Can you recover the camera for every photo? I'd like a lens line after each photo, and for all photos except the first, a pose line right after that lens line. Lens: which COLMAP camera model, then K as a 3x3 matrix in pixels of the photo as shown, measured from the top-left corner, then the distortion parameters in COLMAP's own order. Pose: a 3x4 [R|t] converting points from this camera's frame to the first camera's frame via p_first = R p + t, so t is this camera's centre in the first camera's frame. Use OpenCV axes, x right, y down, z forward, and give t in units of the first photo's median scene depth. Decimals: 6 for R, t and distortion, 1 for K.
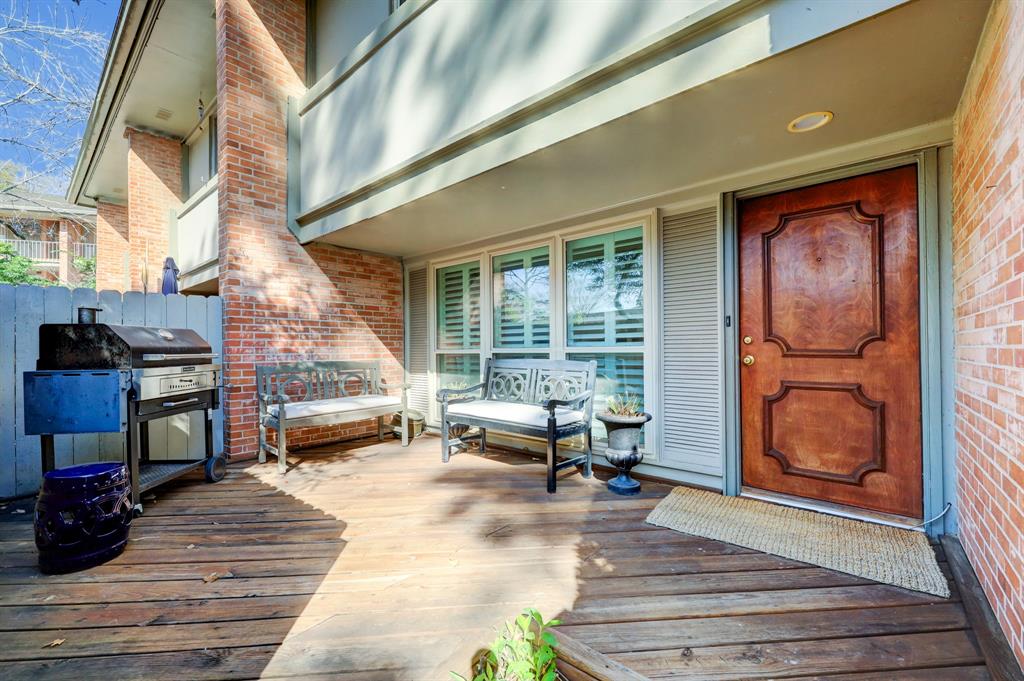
lens RADIAL K [[425.9, 0, 511.3], [0, 425.9, 343.1], [0, 0, 1]] dist [-0.003825, 0.000554]
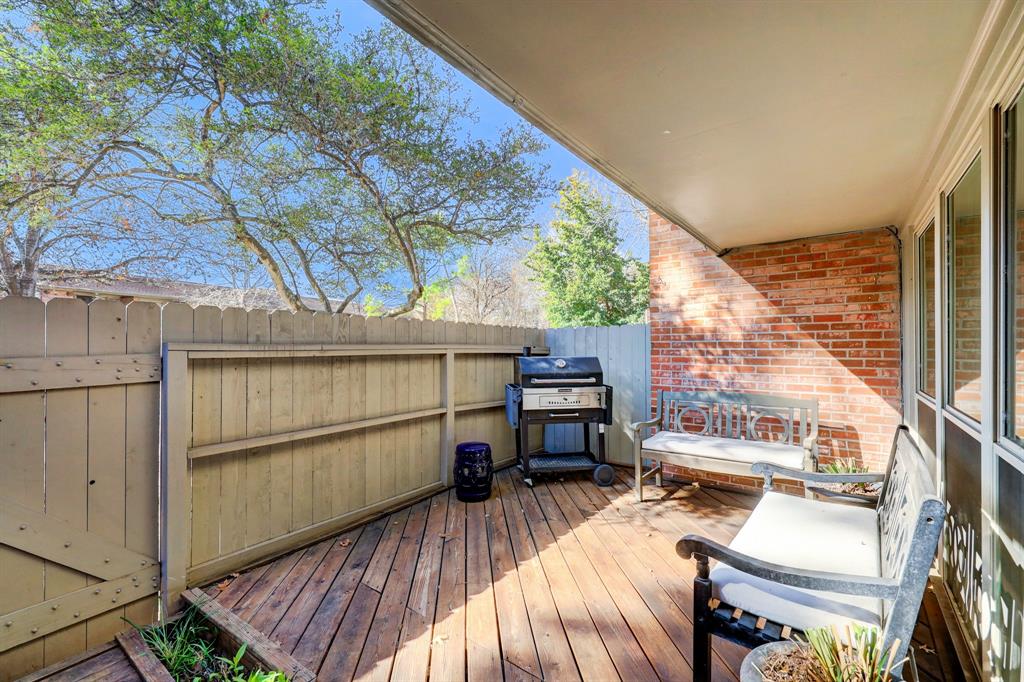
lens RADIAL K [[425.9, 0, 507.3], [0, 425.9, 344.8], [0, 0, 1]] dist [-0.003825, 0.000554]
pose [[0.040704, 0.000971, -0.999171, 0.373459], [0.018943, 0.999819, 0.001744, -0.058742], [0.998992, -0.018998, 0.040679, 0.533734]]
